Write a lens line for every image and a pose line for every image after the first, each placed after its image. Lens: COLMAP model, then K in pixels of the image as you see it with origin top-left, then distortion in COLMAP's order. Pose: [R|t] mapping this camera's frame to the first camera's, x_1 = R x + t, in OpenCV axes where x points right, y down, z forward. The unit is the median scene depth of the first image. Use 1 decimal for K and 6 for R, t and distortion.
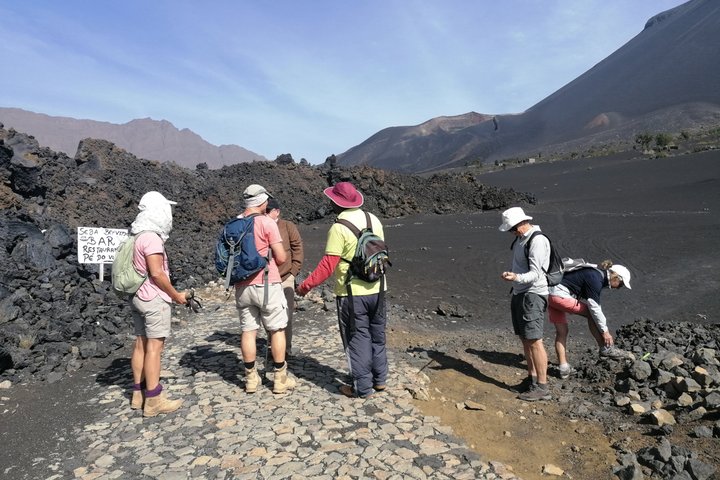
lens RADIAL K [[531.7, 0, 359.5], [0, 531.7, 236.8], [0, 0, 1]] dist [0.110212, -0.142892]
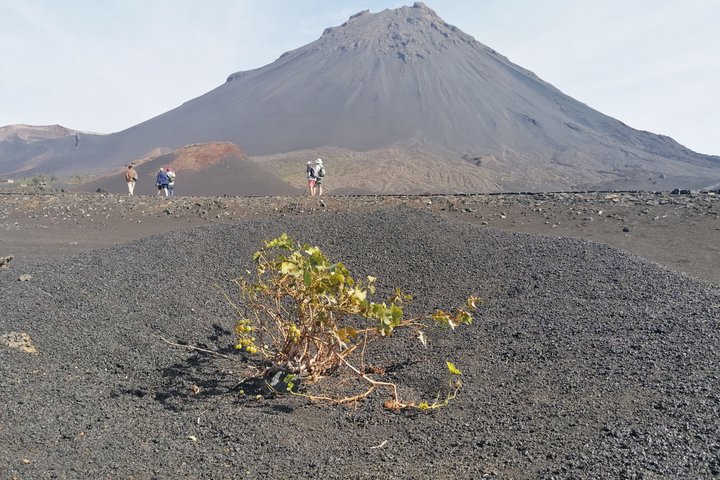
lens RADIAL K [[531.7, 0, 359.5], [0, 531.7, 236.8], [0, 0, 1]] dist [0.110212, -0.142892]
pose [[0.797769, 0.039078, 0.601696, 0.059943], [-0.020601, 0.999082, -0.037572, 0.010525], [-0.602612, 0.017579, 0.797841, -0.196691]]
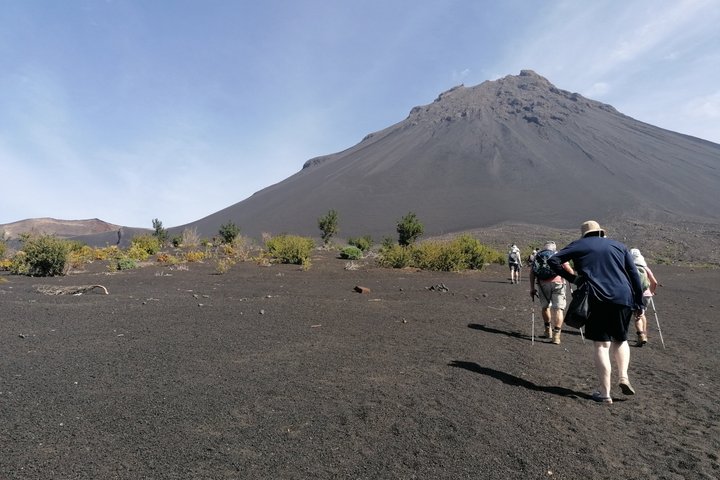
lens RADIAL K [[531.7, 0, 359.5], [0, 531.7, 236.8], [0, 0, 1]] dist [0.110212, -0.142892]
pose [[0.845309, 0.126708, 0.519036, 0.143149], [-0.005299, 0.973412, -0.229001, -0.034687], [-0.534252, 0.190826, 0.823505, 0.178388]]
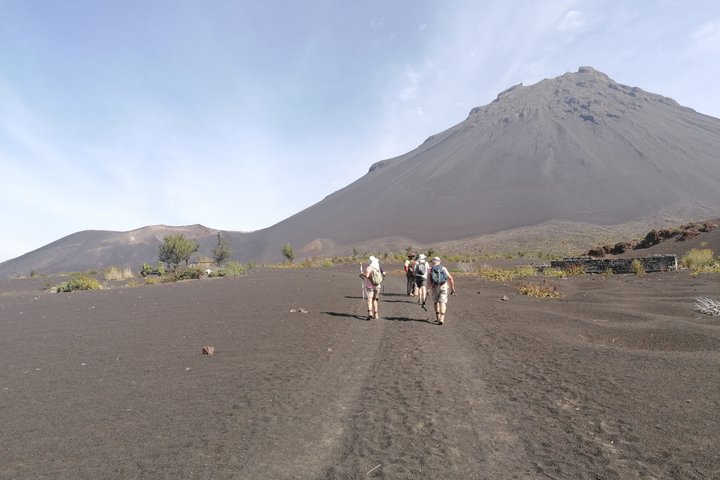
lens RADIAL K [[531.7, 0, 359.5], [0, 531.7, 236.8], [0, 0, 1]] dist [0.110212, -0.142892]
pose [[0.903554, 0.103317, 0.415832, 0.090319], [-0.010111, 0.975364, -0.220368, -0.016379], [-0.428356, 0.194910, 0.882339, 0.093608]]
